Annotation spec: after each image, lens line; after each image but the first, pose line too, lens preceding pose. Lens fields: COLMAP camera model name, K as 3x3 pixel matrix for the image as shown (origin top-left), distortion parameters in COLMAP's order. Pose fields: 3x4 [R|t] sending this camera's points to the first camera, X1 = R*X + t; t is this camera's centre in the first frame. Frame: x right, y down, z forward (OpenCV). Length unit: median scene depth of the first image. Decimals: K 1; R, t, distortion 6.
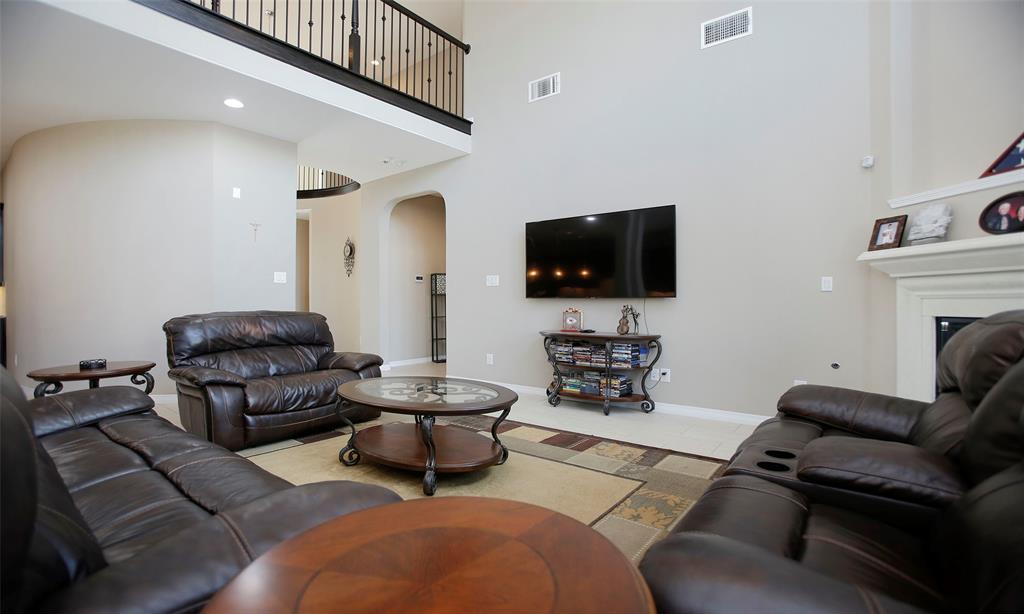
lens RADIAL K [[467.6, 0, 512.0], [0, 467.6, 307.0], [0, 0, 1]] dist [-0.077470, 0.037161]
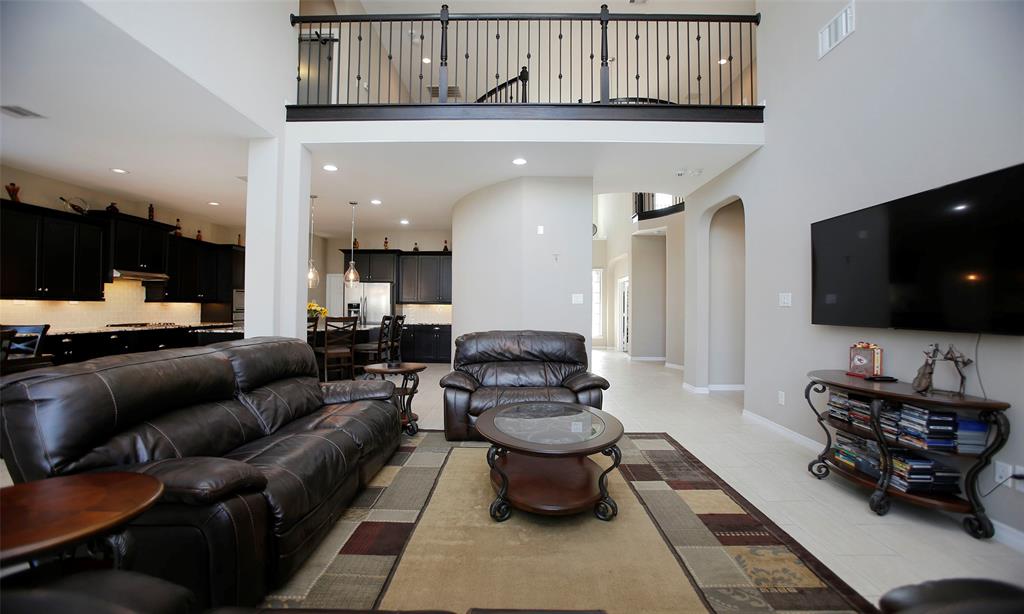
lens RADIAL K [[467.6, 0, 512.0], [0, 467.6, 307.0], [0, 0, 1]] dist [-0.077470, 0.037161]
pose [[0.613059, 0.001733, -0.790035, 0.375138], [-0.013285, 0.999879, -0.008116, -0.040723], [0.789925, 0.015472, 0.613008, 0.211541]]
